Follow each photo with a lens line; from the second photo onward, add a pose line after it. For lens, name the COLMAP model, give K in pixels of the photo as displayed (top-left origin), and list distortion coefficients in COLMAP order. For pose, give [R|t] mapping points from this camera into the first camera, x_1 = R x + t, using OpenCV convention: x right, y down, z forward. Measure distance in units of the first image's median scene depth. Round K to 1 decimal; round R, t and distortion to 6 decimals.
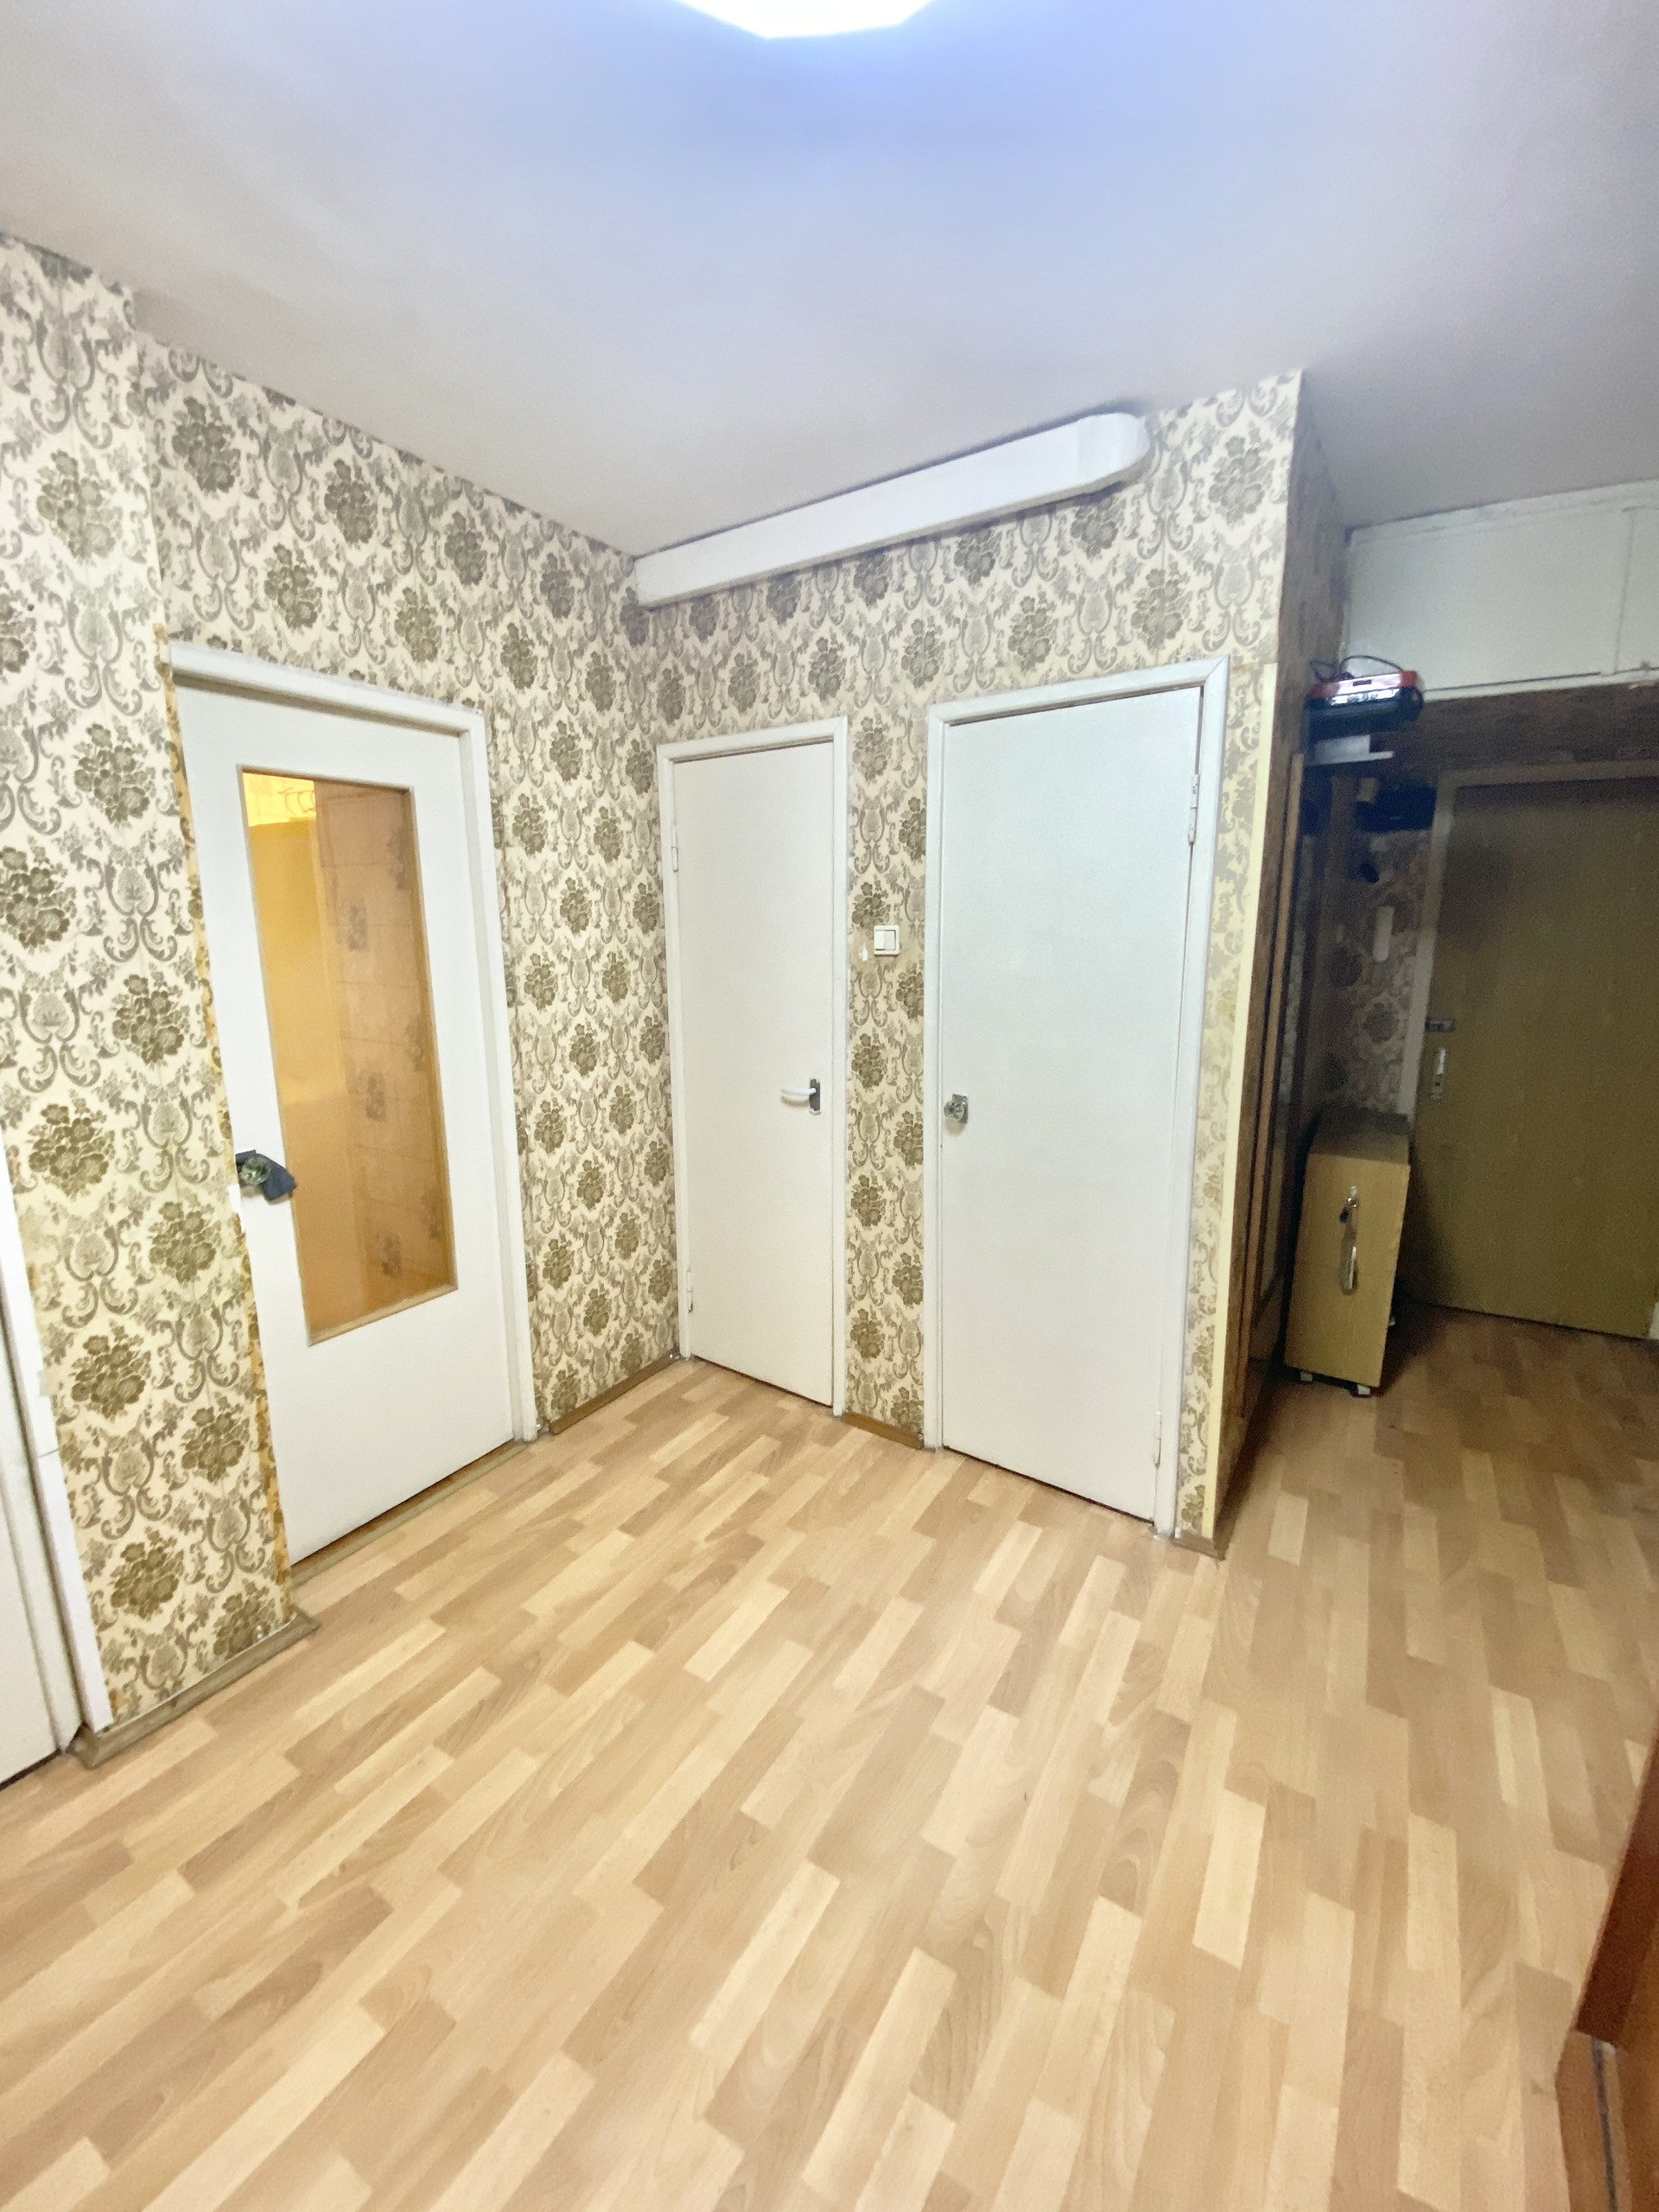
lens RADIAL K [[888.1, 0, 829.5], [0, 888.1, 1106.0], [0, 0, 1]] dist [0.062473, -0.043020]
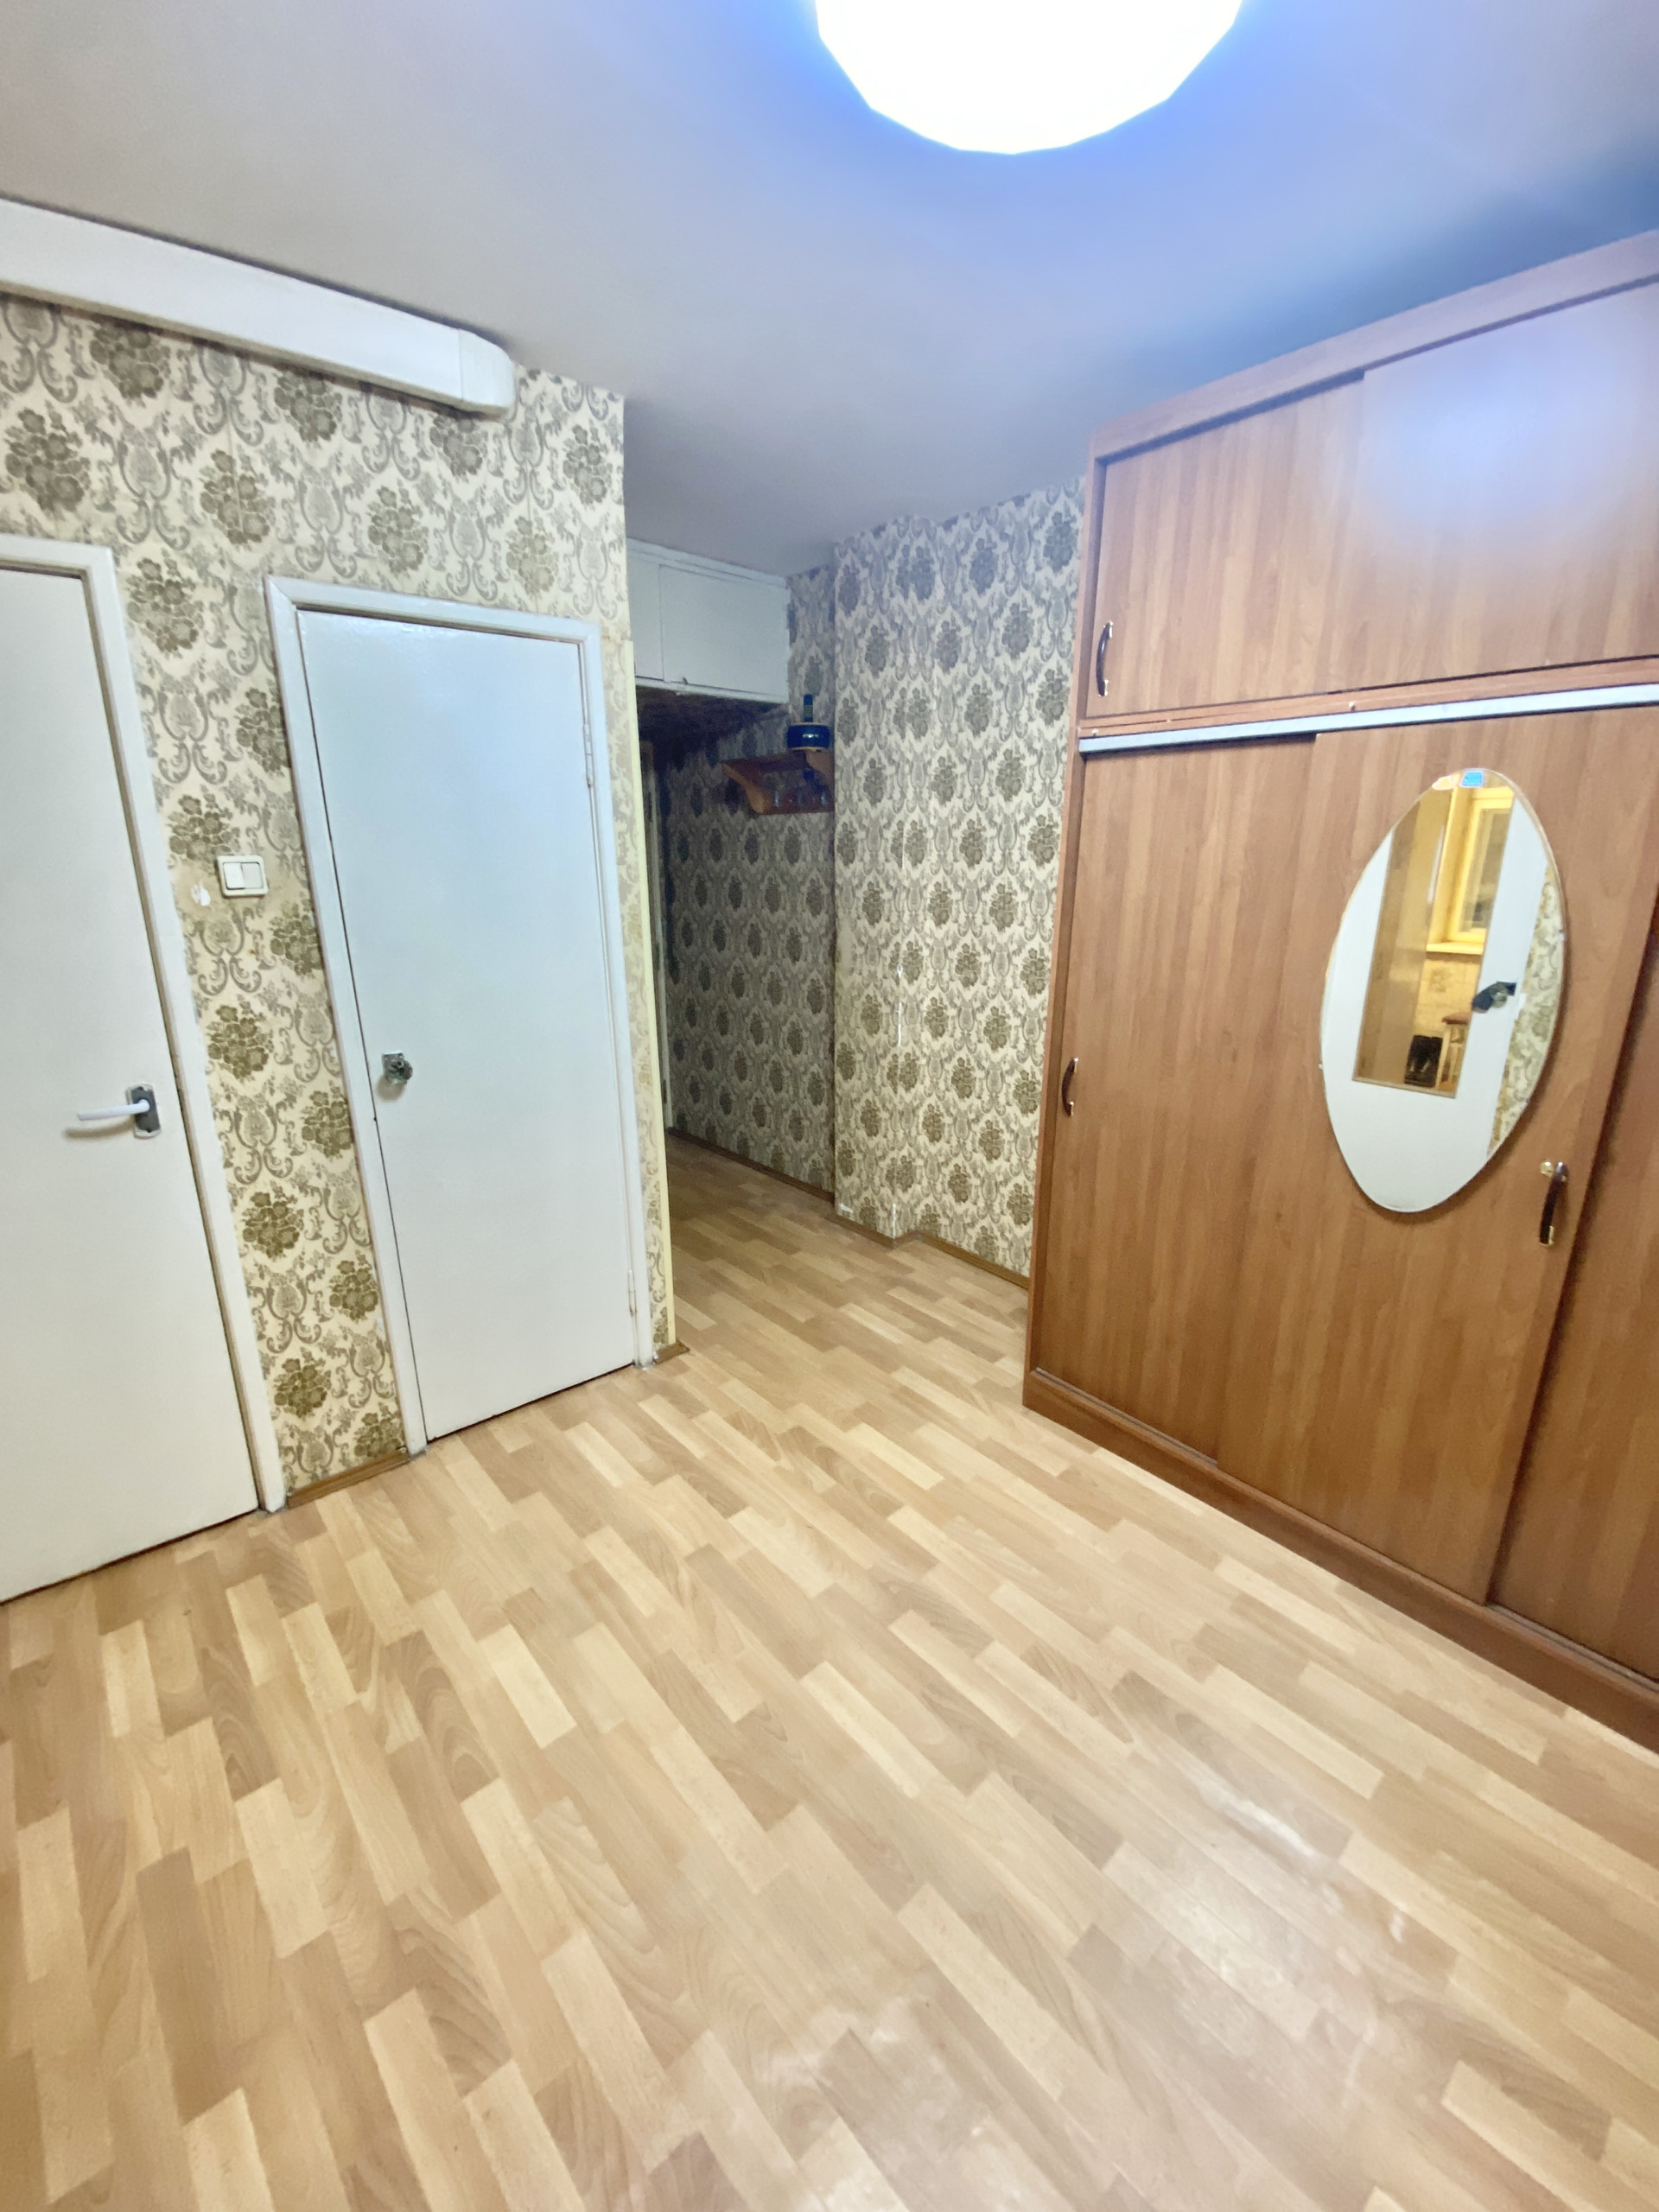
lens RADIAL K [[871.1, 0, 829.5], [0, 871.1, 1106.0], [0, 0, 1]] dist [0.001322, -0.010105]
pose [[0.309572, -0.268619, 0.912146, -0.516826], [0.197855, 0.956469, 0.214522, -0.061242], [-0.930064, 0.114063, 0.349243, 0.309668]]
